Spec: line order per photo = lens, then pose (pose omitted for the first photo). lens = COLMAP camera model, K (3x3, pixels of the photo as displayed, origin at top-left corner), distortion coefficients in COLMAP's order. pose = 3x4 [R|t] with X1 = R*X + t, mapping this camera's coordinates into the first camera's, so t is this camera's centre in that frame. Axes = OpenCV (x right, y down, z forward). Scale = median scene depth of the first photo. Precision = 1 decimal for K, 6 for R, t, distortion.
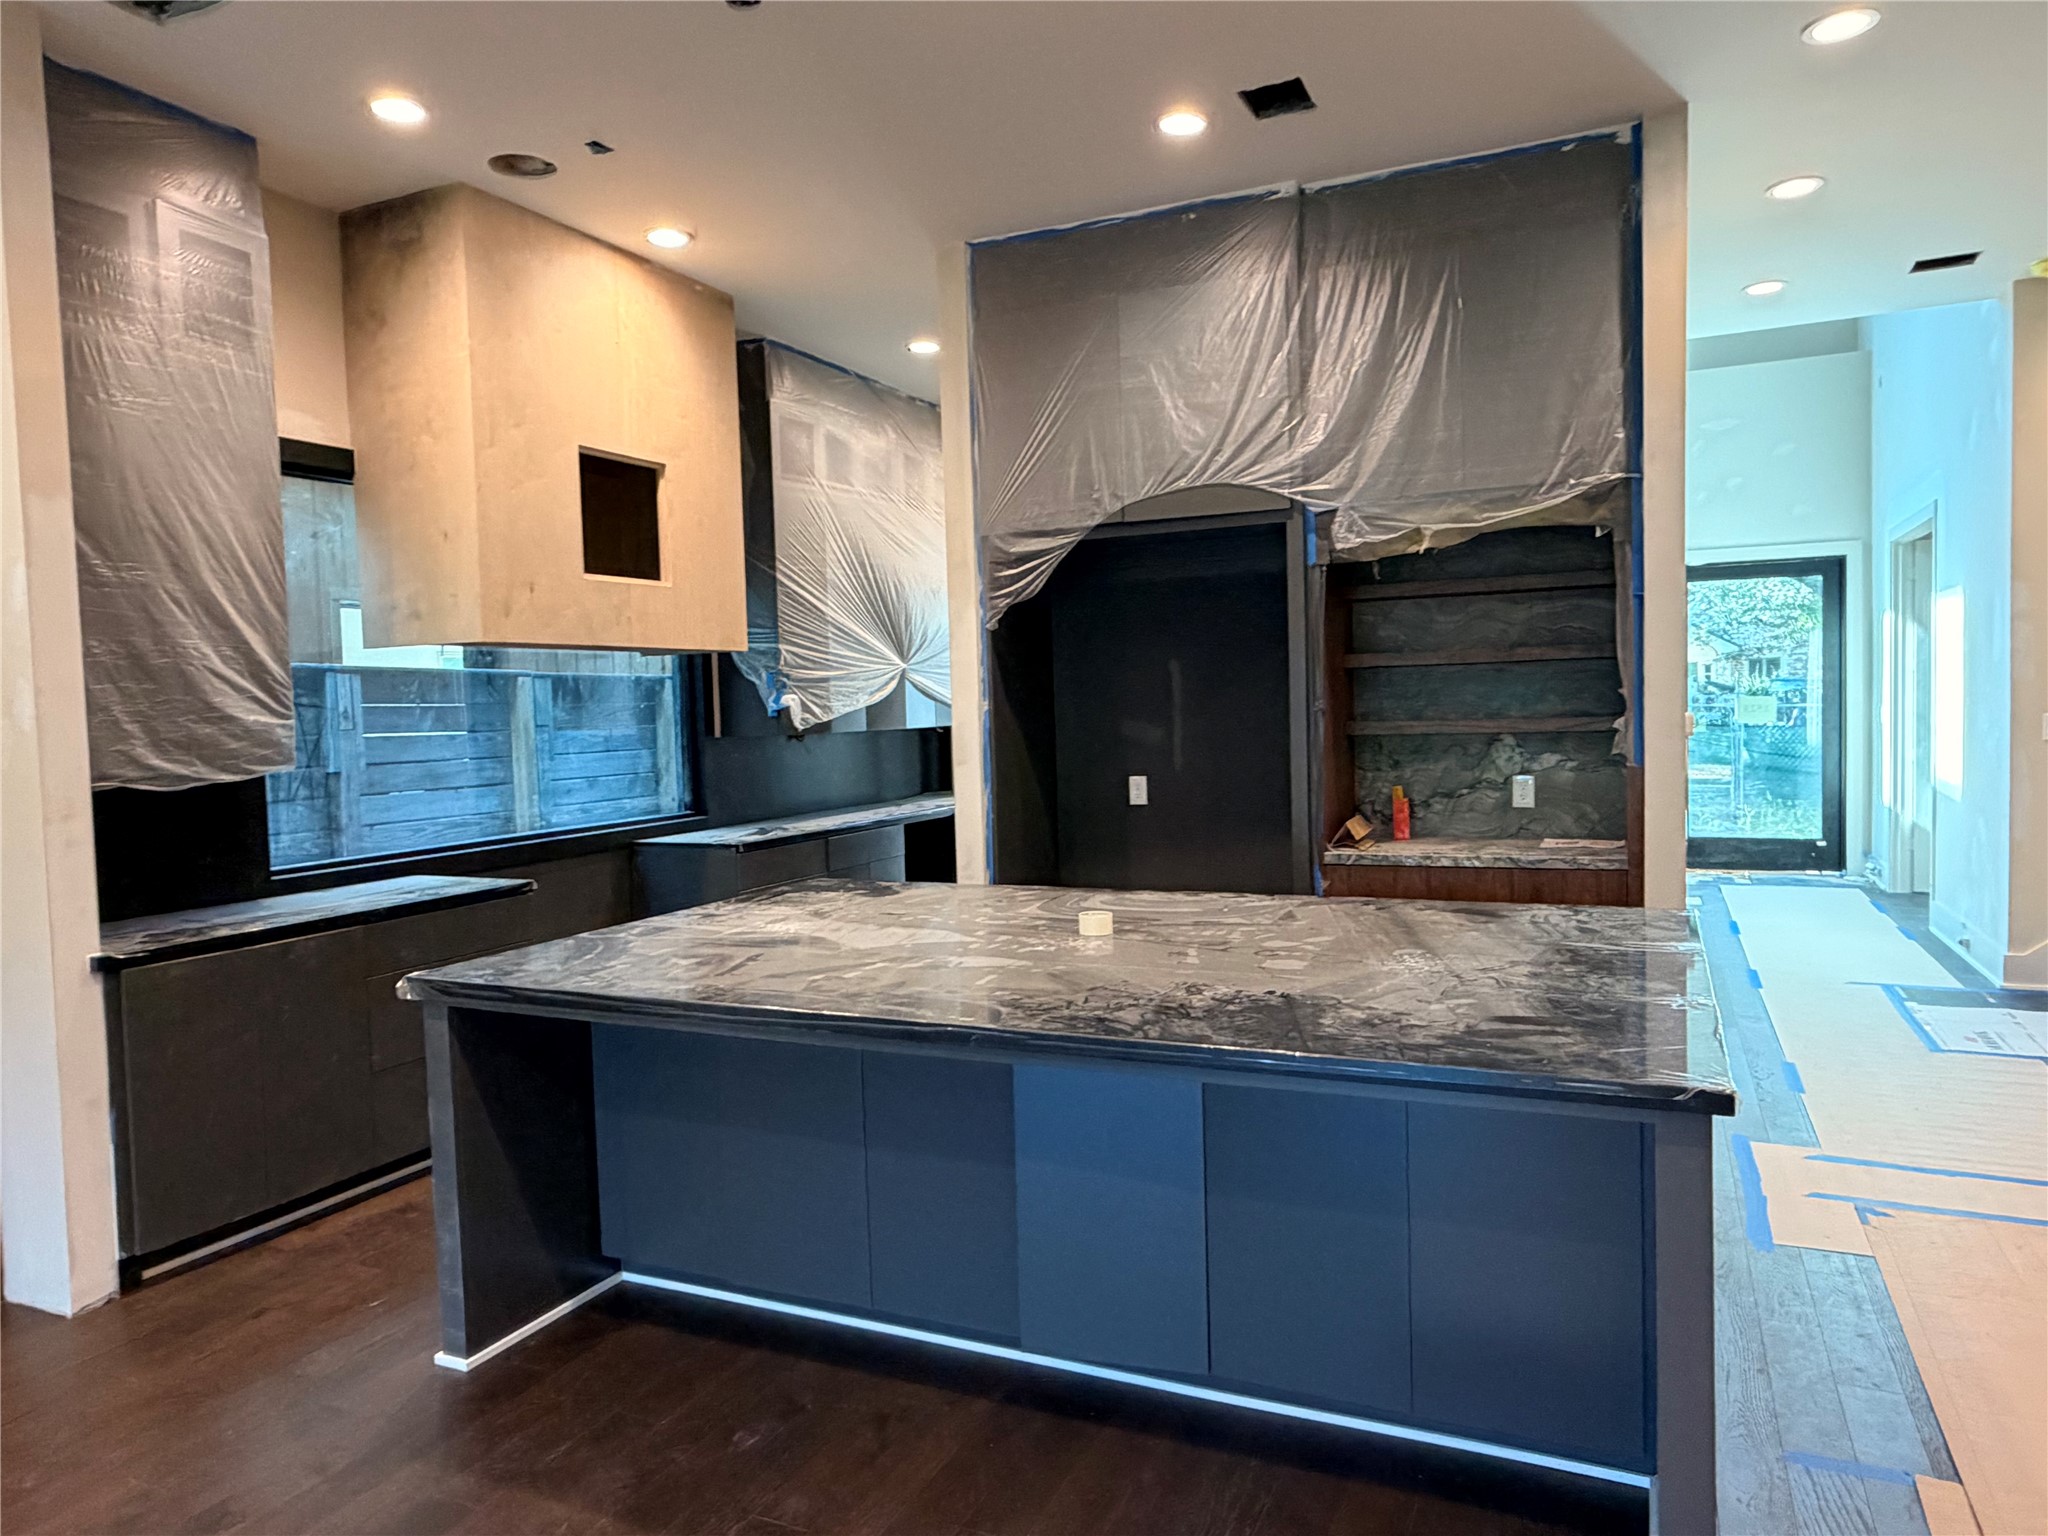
lens RADIAL K [[1349.8, 0, 1016.7], [0, 1349.8, 774.3], [0, 0, 1]] dist [-0.005770, -0.001909]
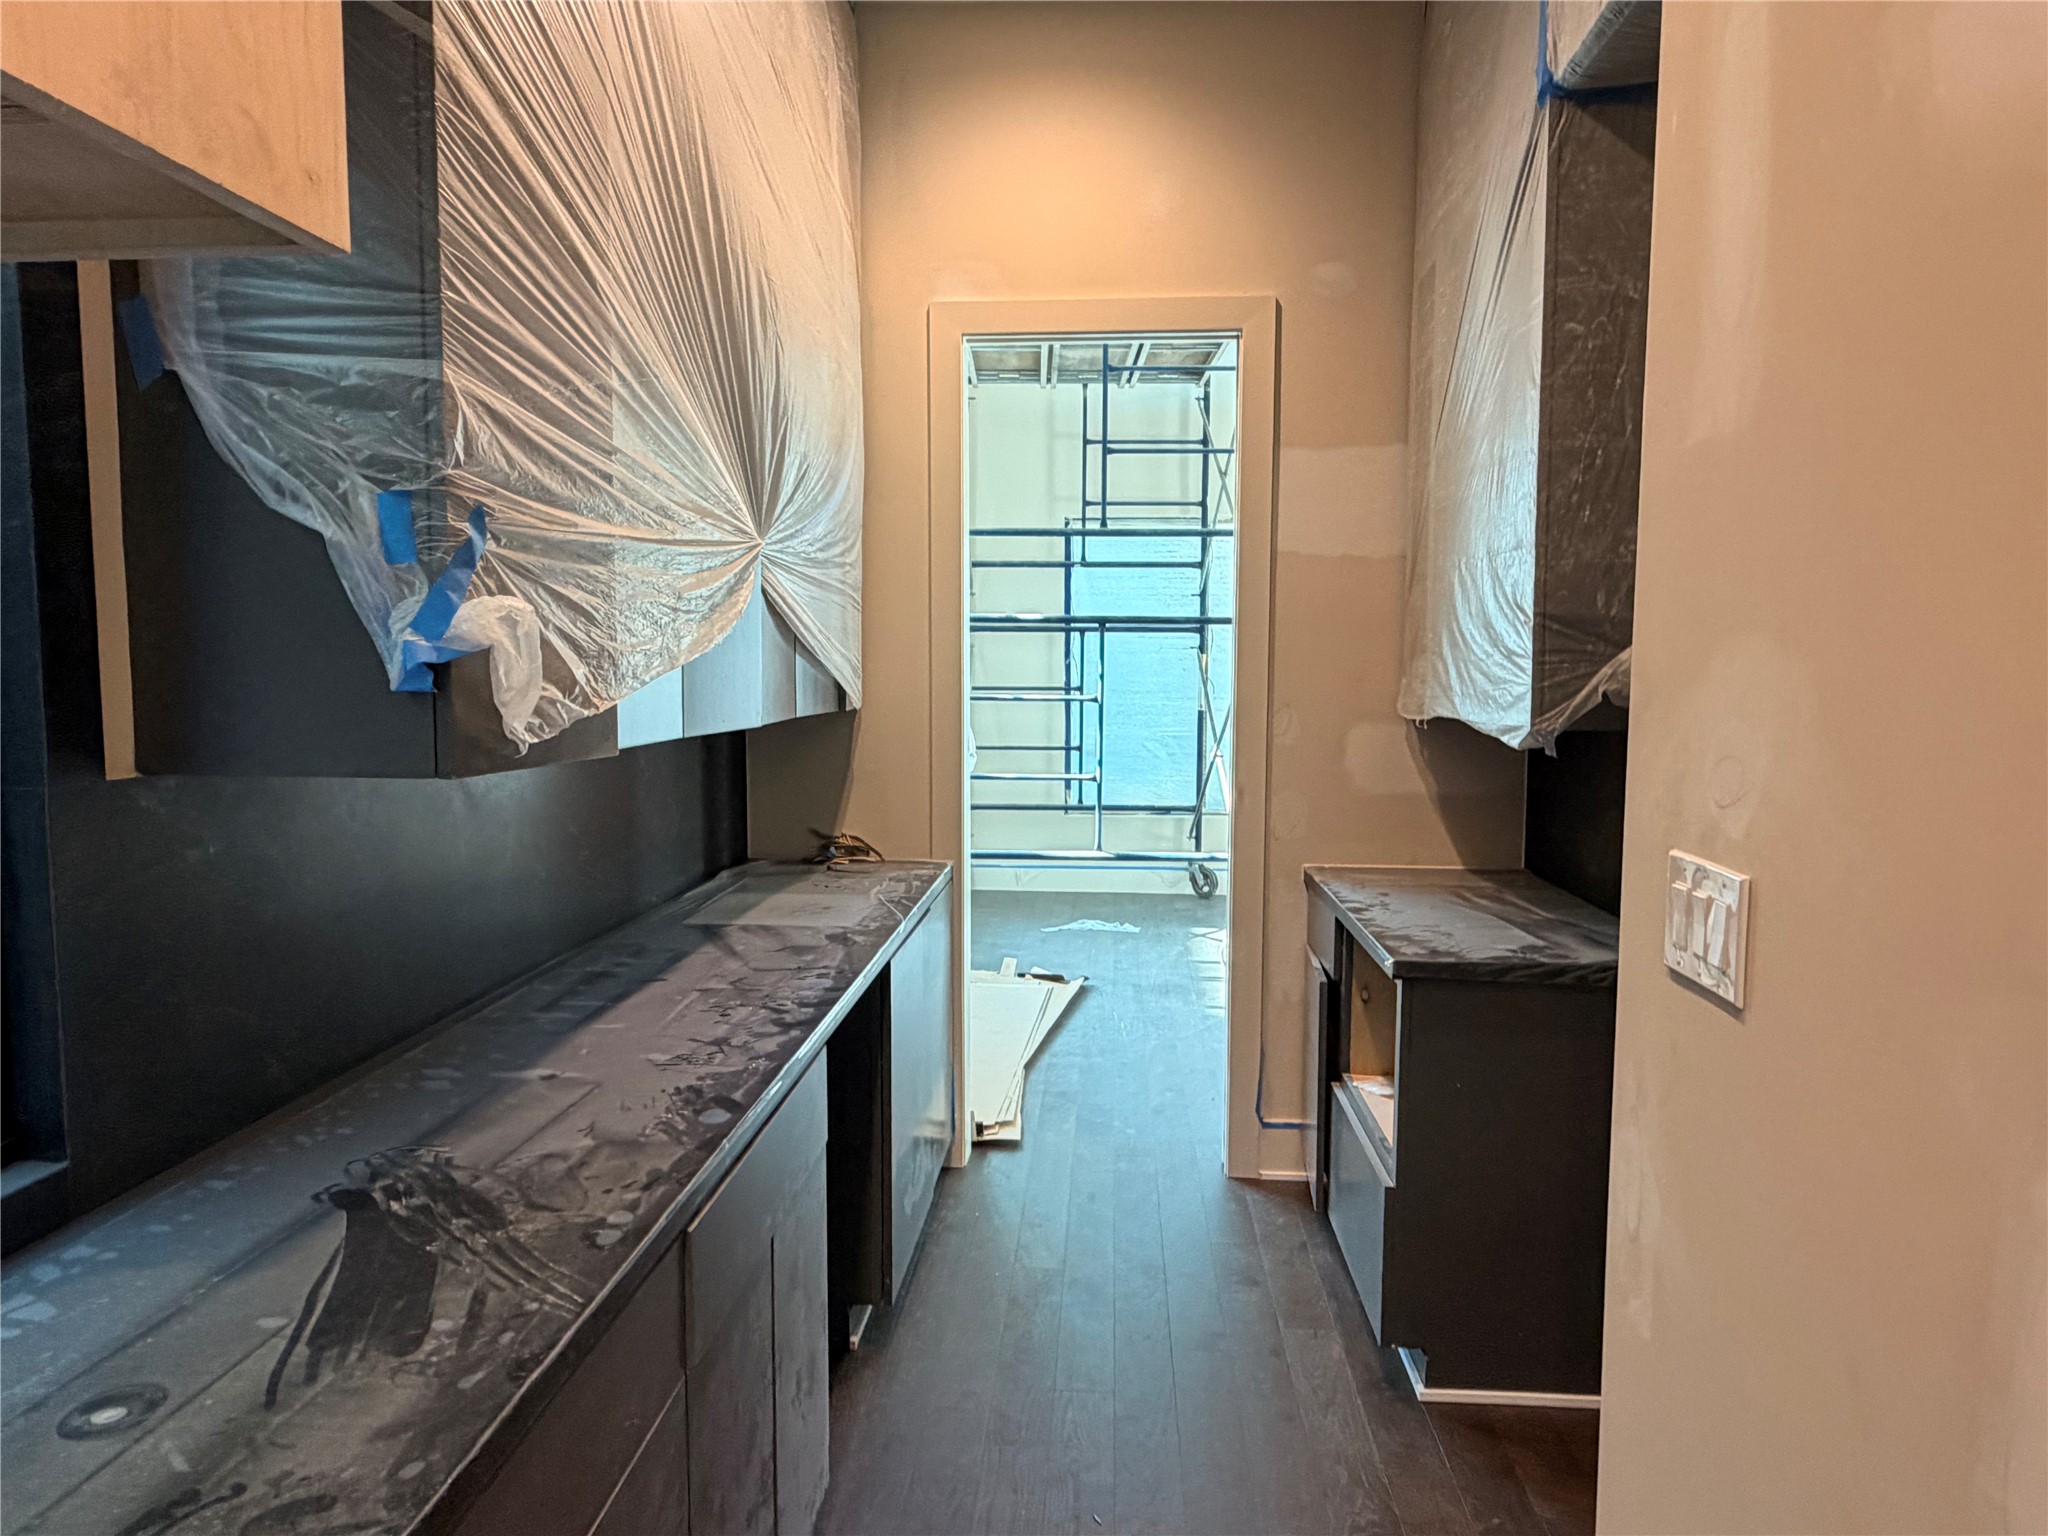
lens RADIAL K [[1349.8, 0, 1016.7], [0, 1349.8, 774.3], [0, 0, 1]] dist [-0.005770, -0.001909]
pose [[0.932573, -0.001786, 0.360976, -0.167681], [-0.005797, 0.999785, 0.019925, -0.034411], [-0.360934, -0.020674, 0.932362, 0.757258]]
